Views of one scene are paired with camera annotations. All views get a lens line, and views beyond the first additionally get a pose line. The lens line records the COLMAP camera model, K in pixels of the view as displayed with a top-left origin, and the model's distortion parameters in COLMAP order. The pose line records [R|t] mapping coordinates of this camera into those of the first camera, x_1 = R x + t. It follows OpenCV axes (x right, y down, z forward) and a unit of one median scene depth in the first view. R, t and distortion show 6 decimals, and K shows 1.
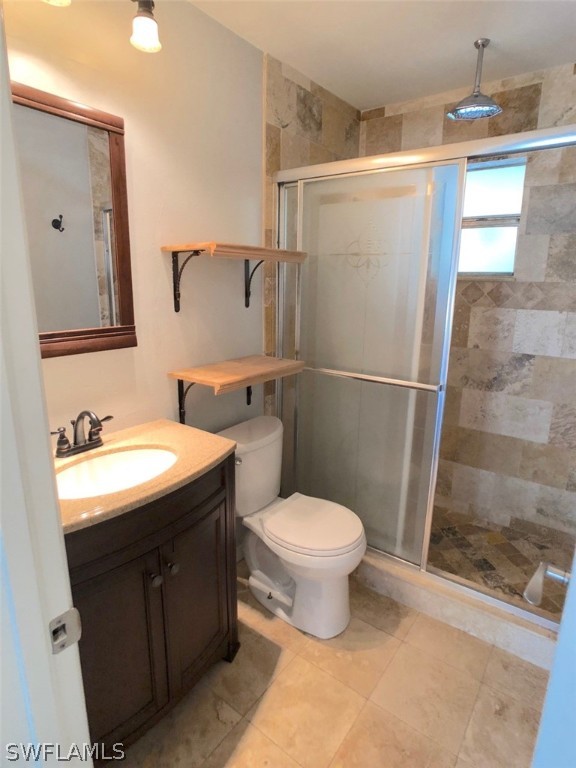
lens RADIAL K [[424.2, 0, 289.0], [0, 424.2, 382.6], [0, 0, 1]] dist [-0.043613, 0.015067]
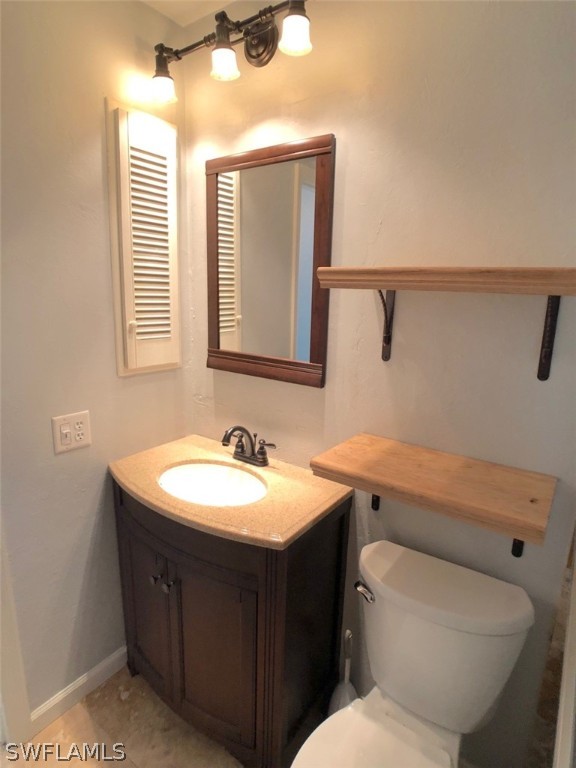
lens RADIAL K [[424.2, 0, 289.9], [0, 424.2, 380.6], [0, 0, 1]] dist [-0.043613, 0.015067]
pose [[0.010138, 0.201539, -0.979428, 0.567999], [-0.252652, 0.948214, 0.192501, -0.284793], [0.967504, 0.245503, 0.060532, 0.980374]]
